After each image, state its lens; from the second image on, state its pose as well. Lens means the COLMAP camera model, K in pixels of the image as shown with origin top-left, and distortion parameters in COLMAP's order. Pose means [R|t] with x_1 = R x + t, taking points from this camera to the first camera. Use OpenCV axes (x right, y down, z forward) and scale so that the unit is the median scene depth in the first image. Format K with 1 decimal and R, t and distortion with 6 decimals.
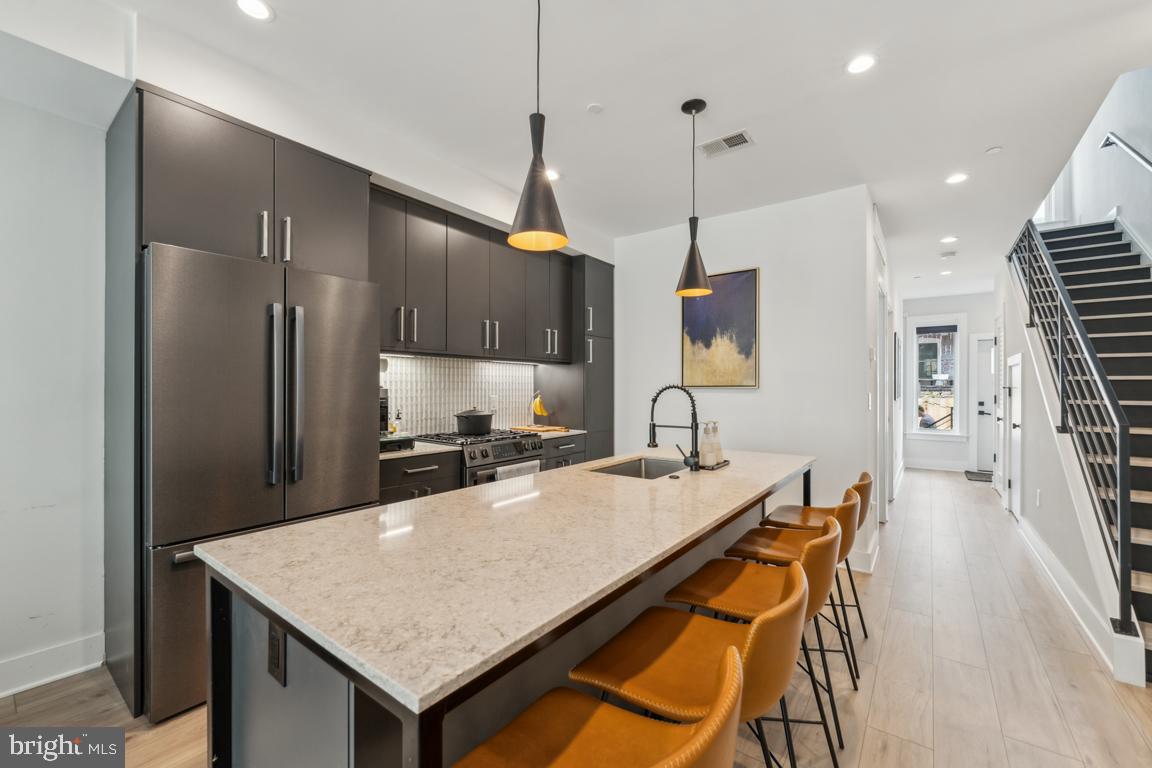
lens RADIAL K [[467.0, 0, 573.4], [0, 467.0, 381.7], [0, 0, 1]] dist [-0.001605, -0.000153]
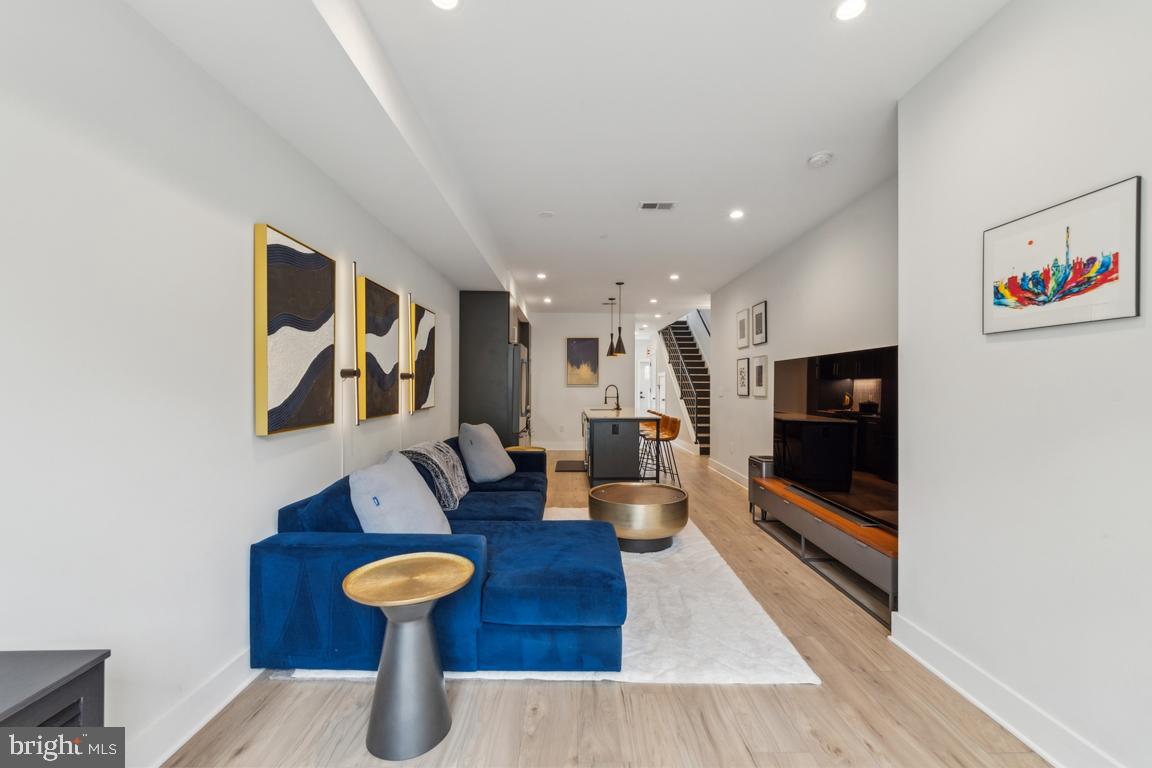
lens RADIAL K [[472.1, 0, 582.4], [0, 472.1, 383.0], [0, 0, 1]] dist [-0.000280, -0.000013]
pose [[0.777383, 0.002008, 0.629024, -1.245862], [-0.008214, 0.999942, 0.006961, -0.017678], [-0.628974, -0.010578, 0.777354, -0.900219]]
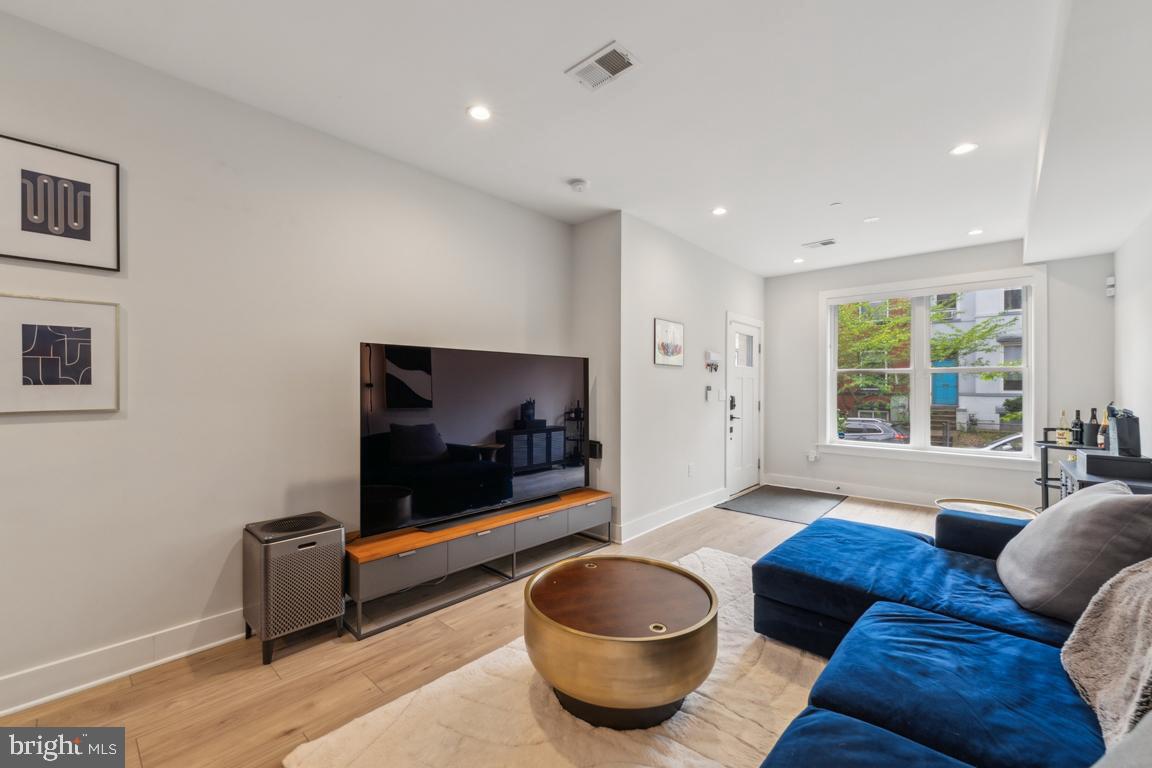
lens RADIAL K [[468.8, 0, 576.0], [0, 468.8, 384.0], [0, 0, 1]] dist [-0.002398, -0.000274]
pose [[-0.996677, -0.007077, 0.081150, -0.507514], [-0.008684, 0.999773, -0.019459, 0.003057], [-0.080993, -0.020099, -0.996512, 0.347176]]
